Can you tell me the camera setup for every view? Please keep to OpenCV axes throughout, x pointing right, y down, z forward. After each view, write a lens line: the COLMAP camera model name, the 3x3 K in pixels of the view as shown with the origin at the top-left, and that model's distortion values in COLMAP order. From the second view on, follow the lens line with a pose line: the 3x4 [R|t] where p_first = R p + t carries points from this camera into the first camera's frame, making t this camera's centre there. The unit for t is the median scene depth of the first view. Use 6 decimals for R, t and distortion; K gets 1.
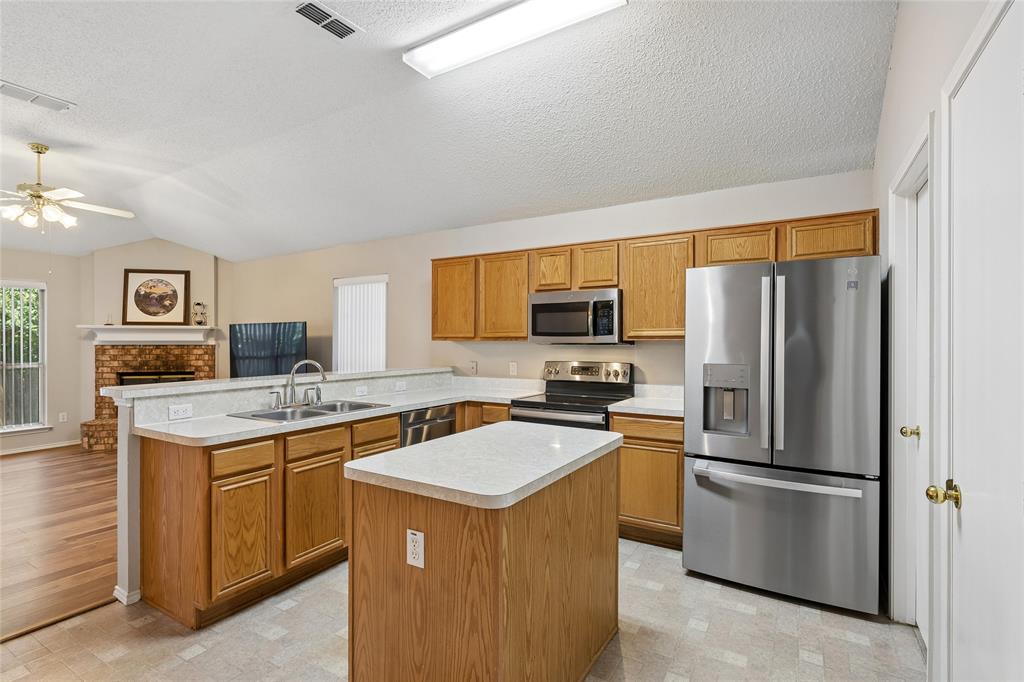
lens RADIAL K [[490.1, 0, 501.5], [0, 490.1, 341.8], [0, 0, 1]] dist [0.000460, -0.000706]
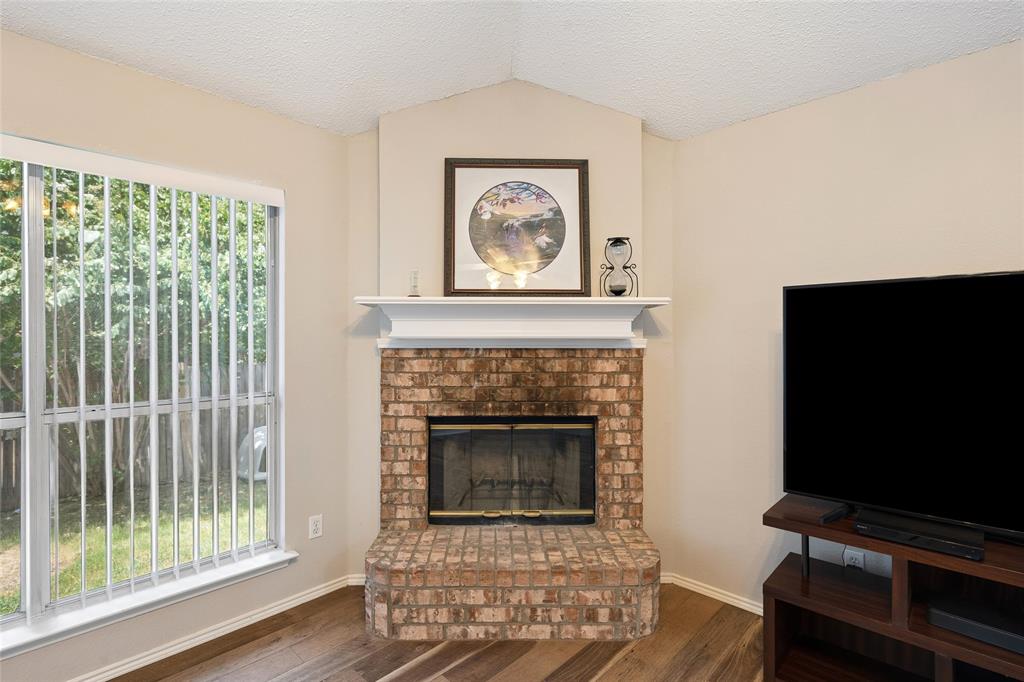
lens RADIAL K [[490.1, 0, 502.3], [0, 490.1, 341.6], [0, 0, 1]] dist [0.000460, -0.000706]
pose [[0.975318, 0.003441, -0.220778, -0.988838], [-0.002903, 0.999992, 0.002759, -0.000343], [0.220785, -0.002050, 0.975320, 0.965605]]
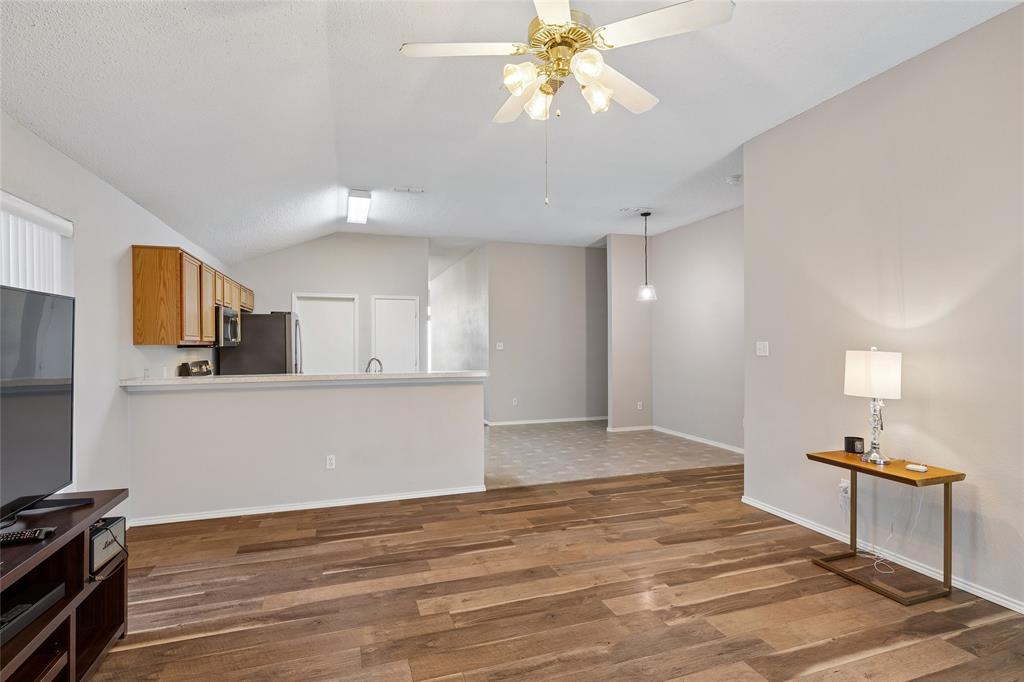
lens RADIAL K [[490.1, 0, 513.4], [0, 490.1, 347.1], [0, 0, 1]] dist [0.000460, -0.000706]
pose [[-0.776533, -0.001318, 0.630076, -1.217663], [0.004066, 0.999967, 0.007102, -0.000549], [-0.630064, 0.008076, -0.776501, 1.419505]]
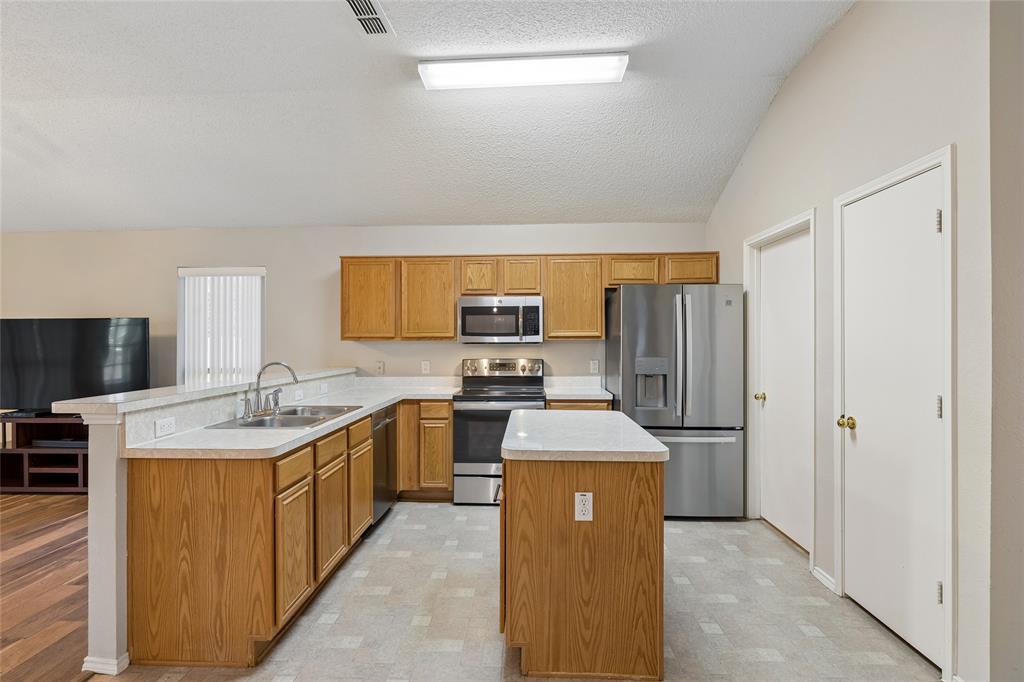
lens RADIAL K [[490.1, 0, 500.0], [0, 490.1, 341.7], [0, 0, 1]] dist [0.000460, -0.000706]
pose [[0.878063, -0.003296, 0.478534, -0.361718], [0.003949, 0.999992, -0.000359, 0.001364], [-0.478529, 0.002205, 0.878069, 0.003952]]
